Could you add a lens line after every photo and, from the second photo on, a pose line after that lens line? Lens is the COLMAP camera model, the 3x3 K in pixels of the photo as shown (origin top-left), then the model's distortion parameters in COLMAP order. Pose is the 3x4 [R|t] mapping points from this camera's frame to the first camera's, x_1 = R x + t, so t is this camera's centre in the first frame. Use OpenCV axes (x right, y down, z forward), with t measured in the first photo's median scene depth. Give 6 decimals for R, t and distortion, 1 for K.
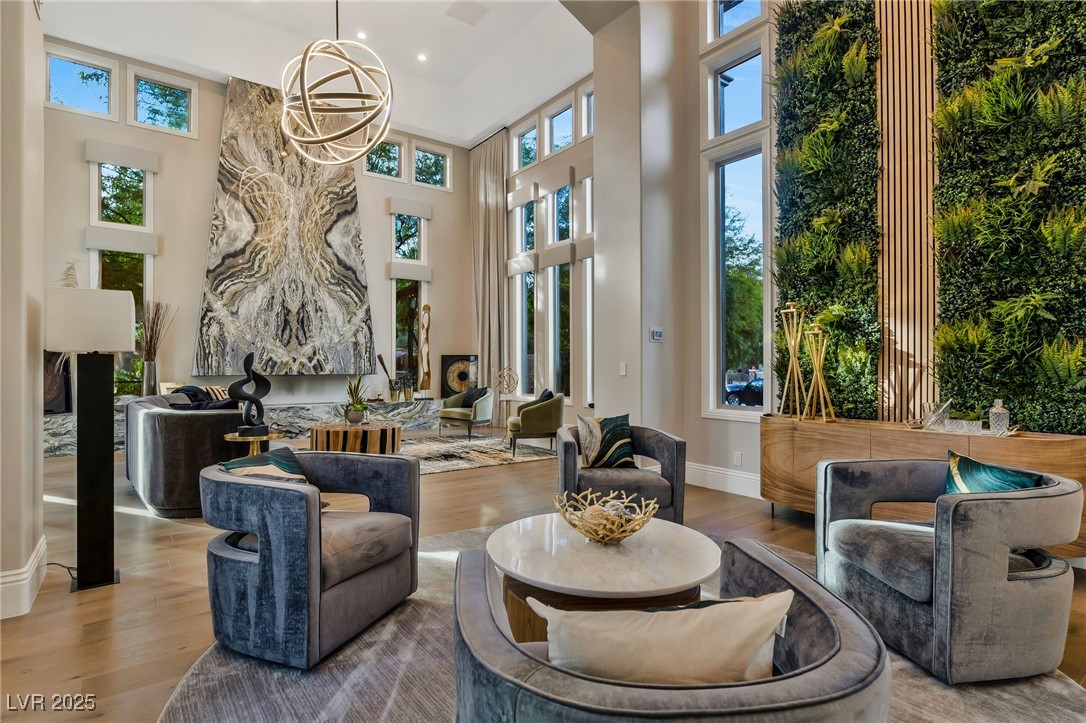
lens RADIAL K [[543.9, 0, 542.1], [0, 543.9, 364.4], [0, 0, 1]] dist [0.002391, -0.000276]
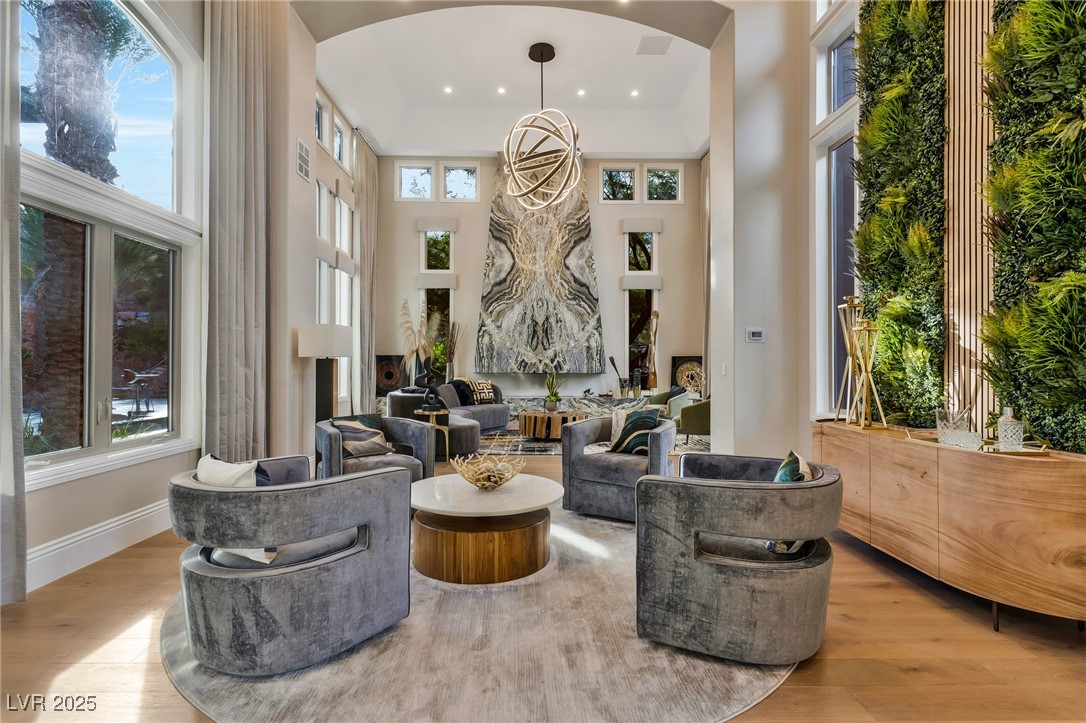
lens RADIAL K [[528.4, 0, 540.8], [0, 528.4, 364.4], [0, 0, 1]] dist [0.000820, -0.000219]
pose [[0.818552, 0.000220, -0.574433, 0.254841], [-0.001469, 0.999997, -0.001710, 0.001145], [0.574431, 0.002244, 0.818550, -0.010818]]
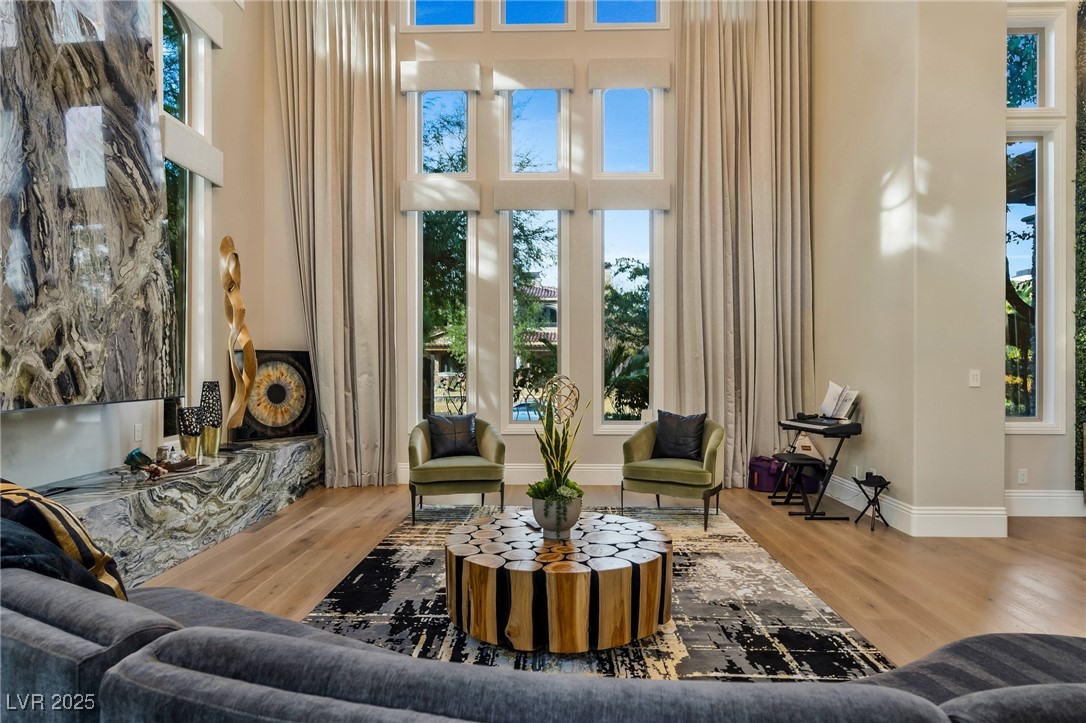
lens RADIAL K [[608.8, 0, 539.4], [0, 608.8, 365.2], [0, 0, 1]] dist [-0.000816, -0.000210]
pose [[0.619871, 0.001536, 0.784703, -0.530820], [-0.001882, 0.999998, -0.000471, -0.005231], [-0.784702, -0.001185, 0.619872, 0.579413]]
